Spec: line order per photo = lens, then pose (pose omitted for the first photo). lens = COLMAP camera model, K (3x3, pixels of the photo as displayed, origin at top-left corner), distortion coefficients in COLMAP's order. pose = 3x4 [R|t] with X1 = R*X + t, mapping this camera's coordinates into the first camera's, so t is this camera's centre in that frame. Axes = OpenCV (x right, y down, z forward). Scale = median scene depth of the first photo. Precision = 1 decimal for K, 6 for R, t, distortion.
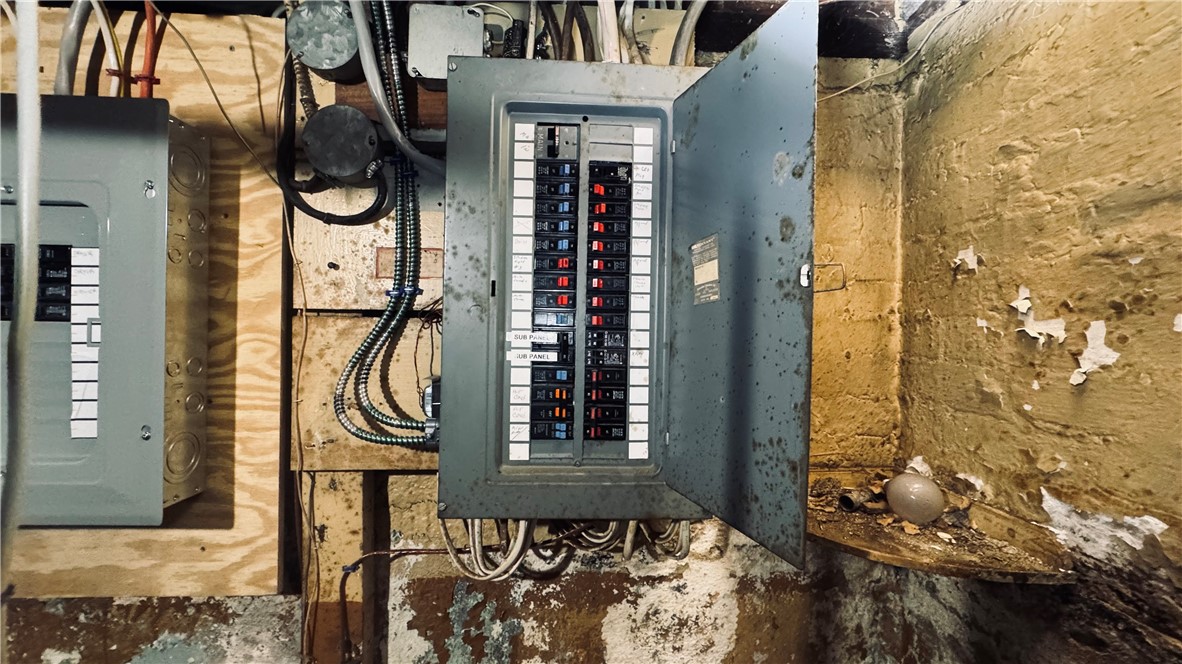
lens RADIAL K [[465.8, 0, 591.0], [0, 465.8, 332.0], [0, 0, 1]] dist [-0.002150, -0.000065]
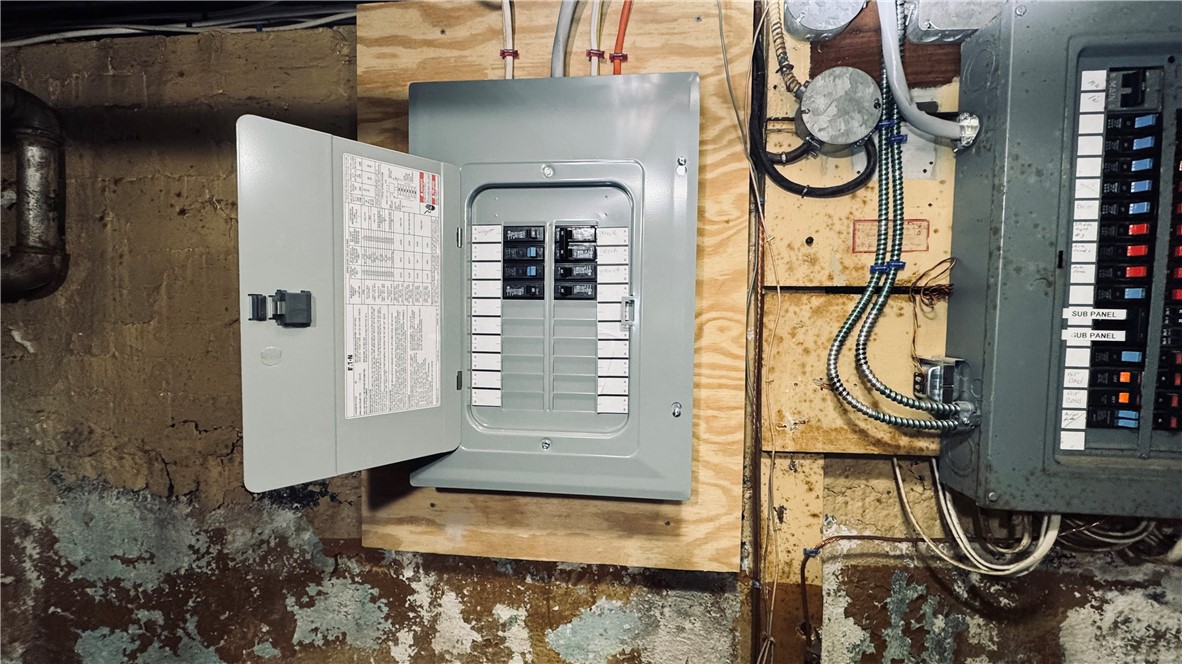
lens RADIAL K [[465.8, 0, 591.0], [0, 465.8, 332.0], [0, 0, 1]] dist [-0.002150, -0.000065]
pose [[0.989147, 0.001868, -0.146917, -0.848207], [0.003522, 0.999330, 0.036418, 0.008895], [0.146886, -0.036540, 0.988478, -0.020355]]
